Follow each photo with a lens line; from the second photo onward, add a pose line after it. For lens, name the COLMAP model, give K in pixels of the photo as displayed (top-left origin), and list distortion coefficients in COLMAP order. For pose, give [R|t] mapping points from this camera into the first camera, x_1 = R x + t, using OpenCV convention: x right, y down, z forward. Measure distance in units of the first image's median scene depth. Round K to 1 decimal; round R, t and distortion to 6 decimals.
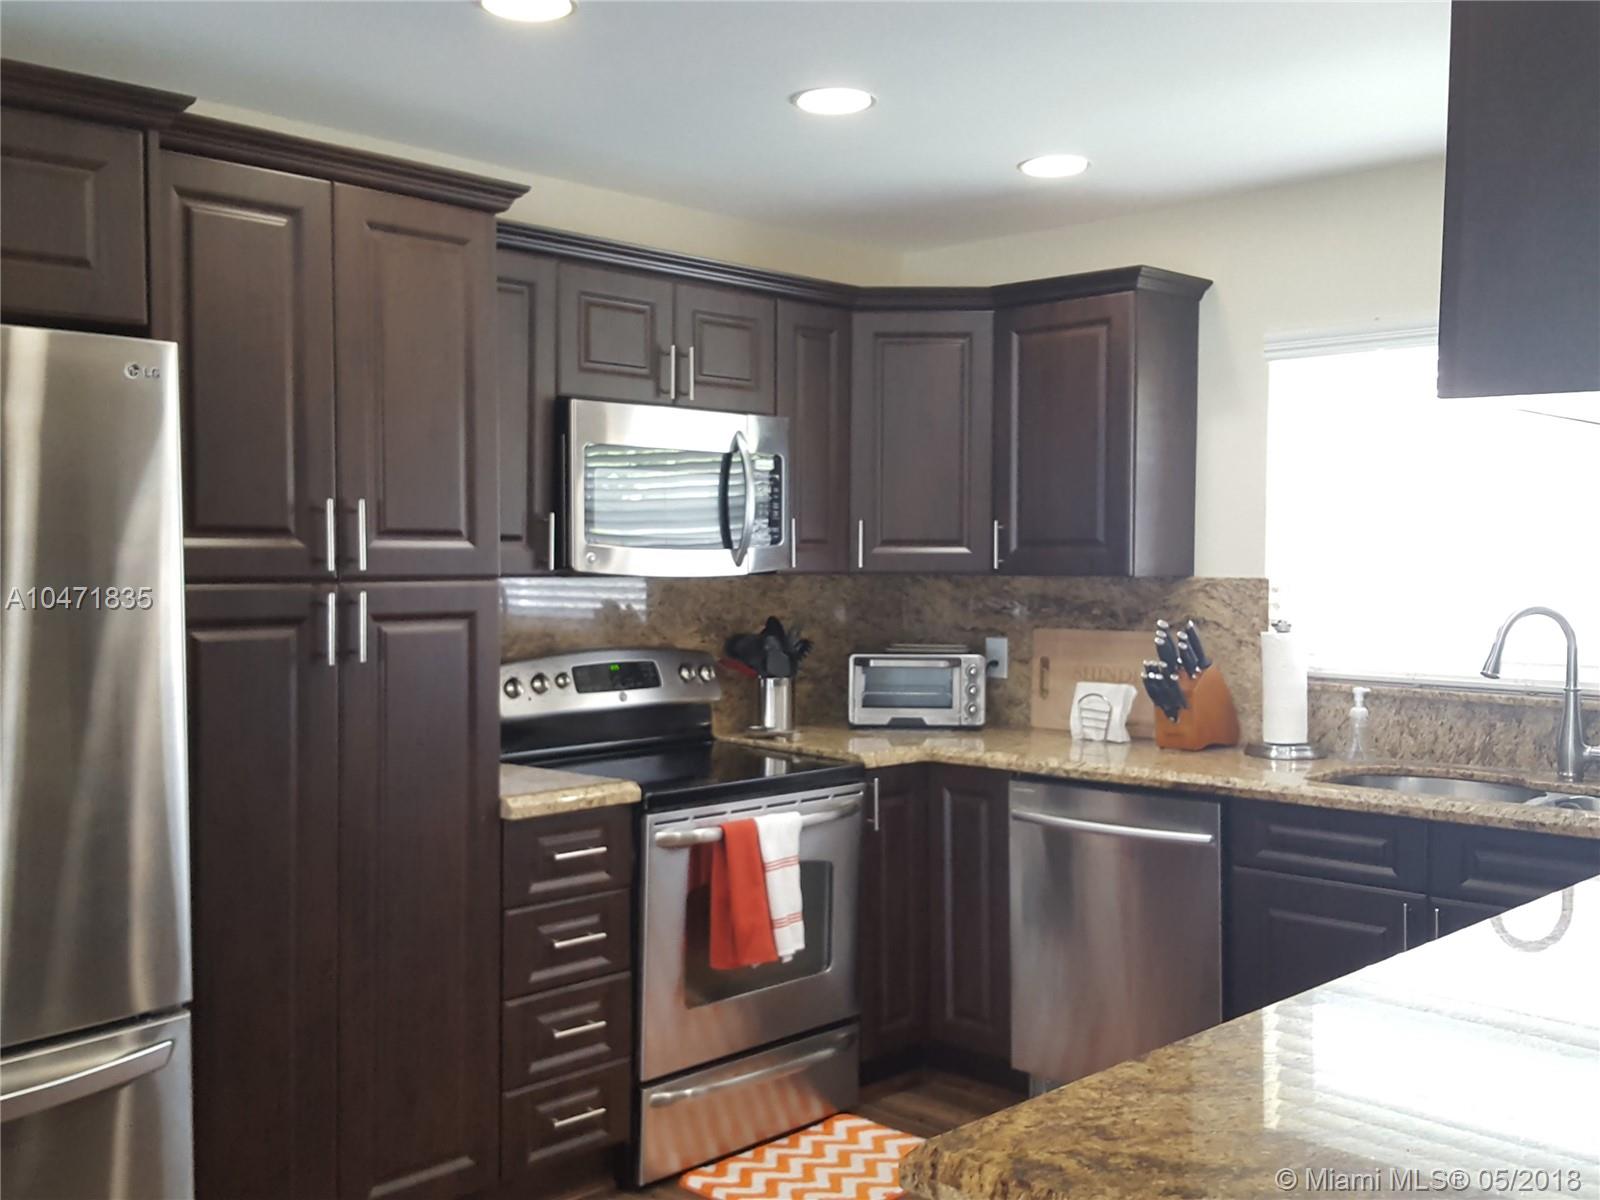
lens RADIAL K [[1608.3, 0, 776.0], [0, 1608.3, 618.6], [0, 0, 1]] dist [0.062630, 0.000000]
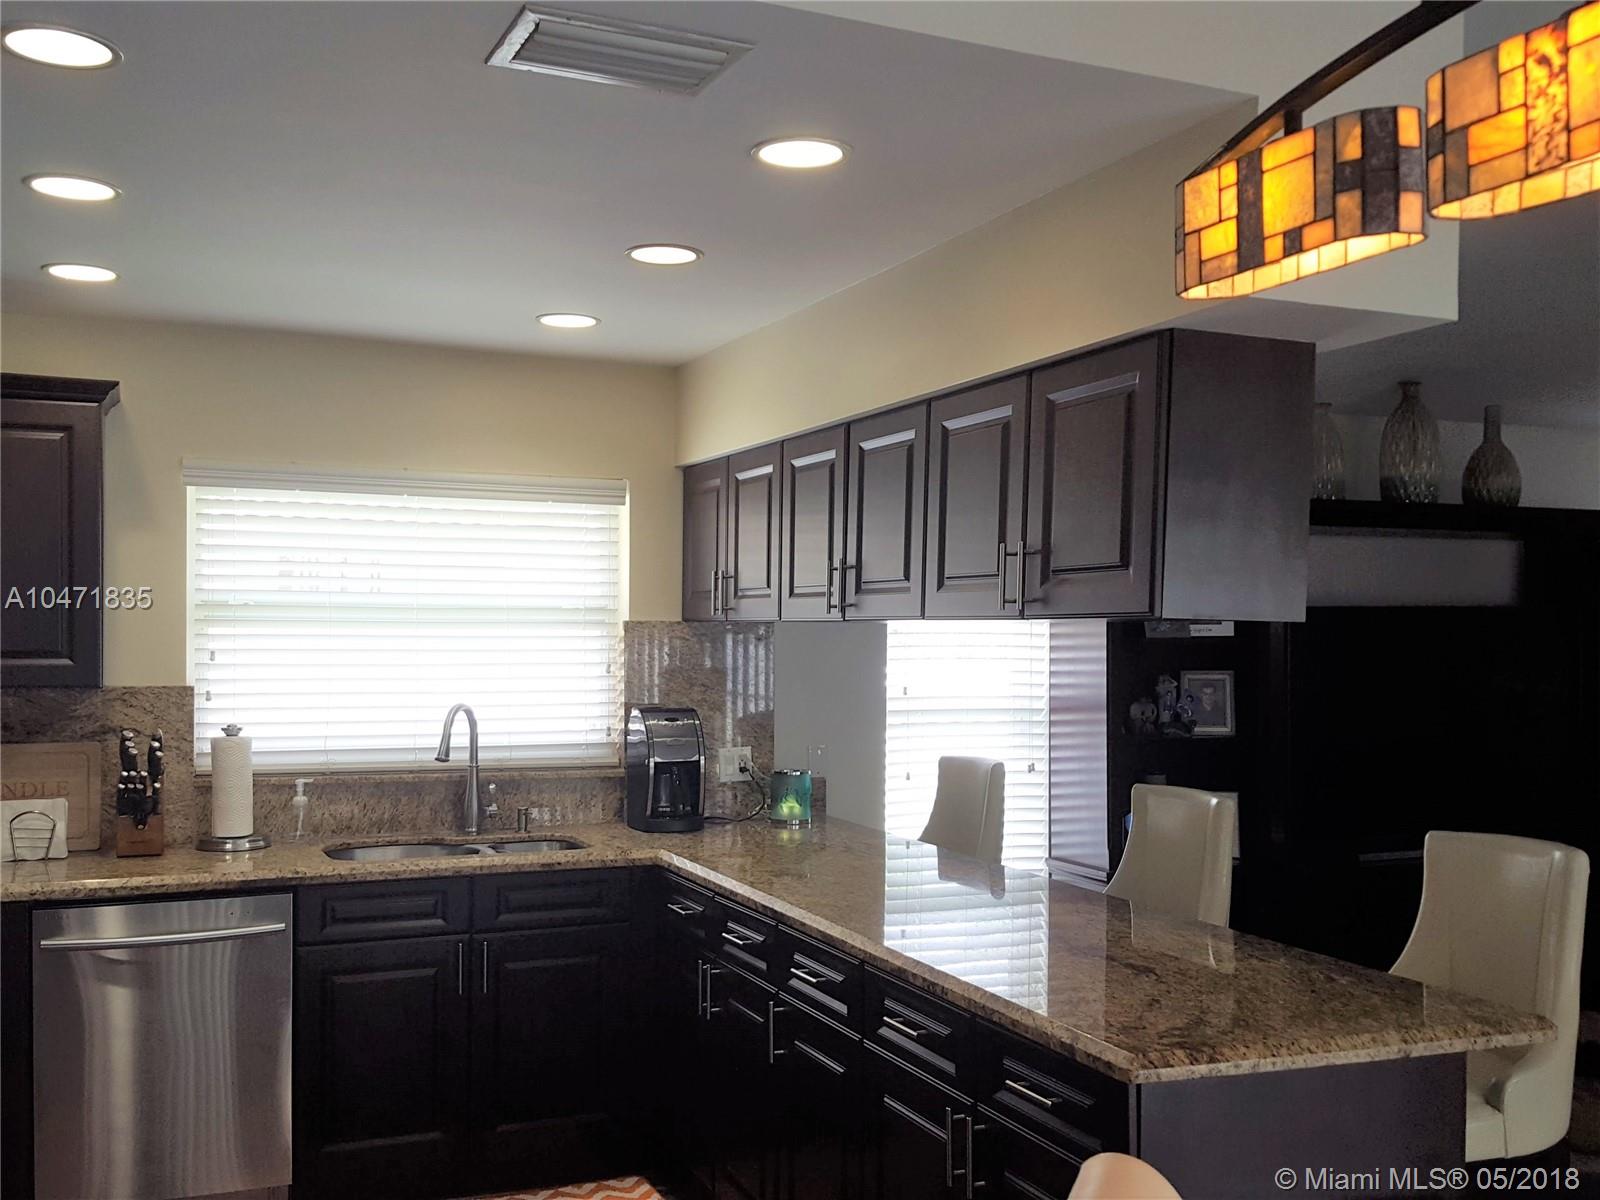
lens RADIAL K [[1525.4, 0, 812.3], [0, 1525.4, 603.3], [0, 0, 1]] dist [0.067141, 0.000000]
pose [[0.377741, 0.024705, 0.925582, -0.526782], [0.027606, 0.998899, -0.037929, -0.031602], [-0.925500, 0.039879, 0.376643, 0.239202]]
